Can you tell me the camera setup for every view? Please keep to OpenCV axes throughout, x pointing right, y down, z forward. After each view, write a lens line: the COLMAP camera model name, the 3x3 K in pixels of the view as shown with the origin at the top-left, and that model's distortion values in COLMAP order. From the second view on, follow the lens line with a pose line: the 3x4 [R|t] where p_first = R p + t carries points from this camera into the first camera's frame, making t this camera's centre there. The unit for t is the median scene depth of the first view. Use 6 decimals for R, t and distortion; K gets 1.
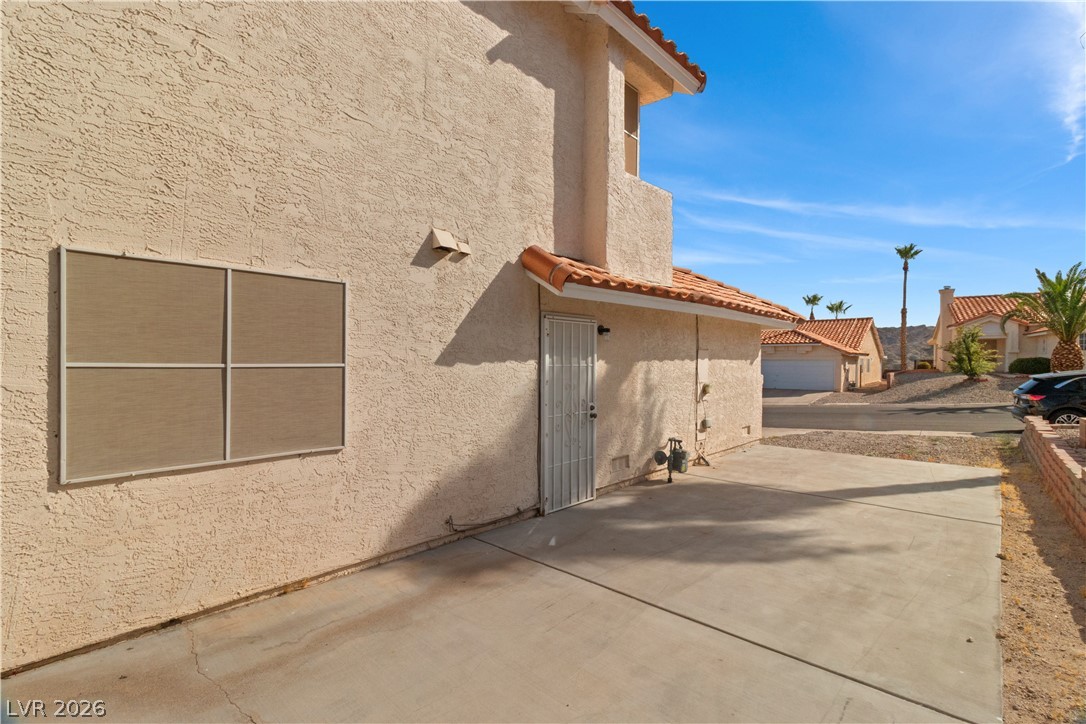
lens RADIAL K [[515.4, 0, 543.0], [0, 515.4, 362.0], [0, 0, 1]] dist [0.000472, 0.000221]
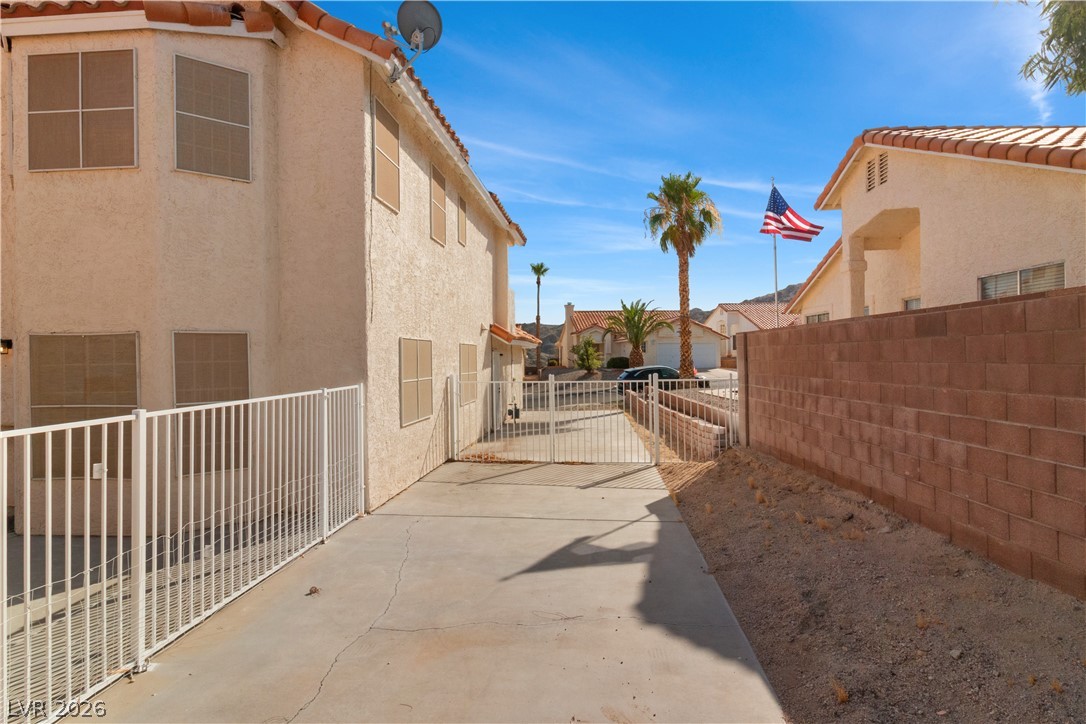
lens RADIAL K [[610.3, 0, 543.4], [0, 610.3, 356.0], [0, 0, 1]] dist [0.002295, 0.001971]
pose [[0.796086, -0.009542, 0.605108, -2.682498], [0.014545, 0.999889, -0.003369, -0.088593], [-0.605008, 0.011483, 0.796136, -2.486260]]
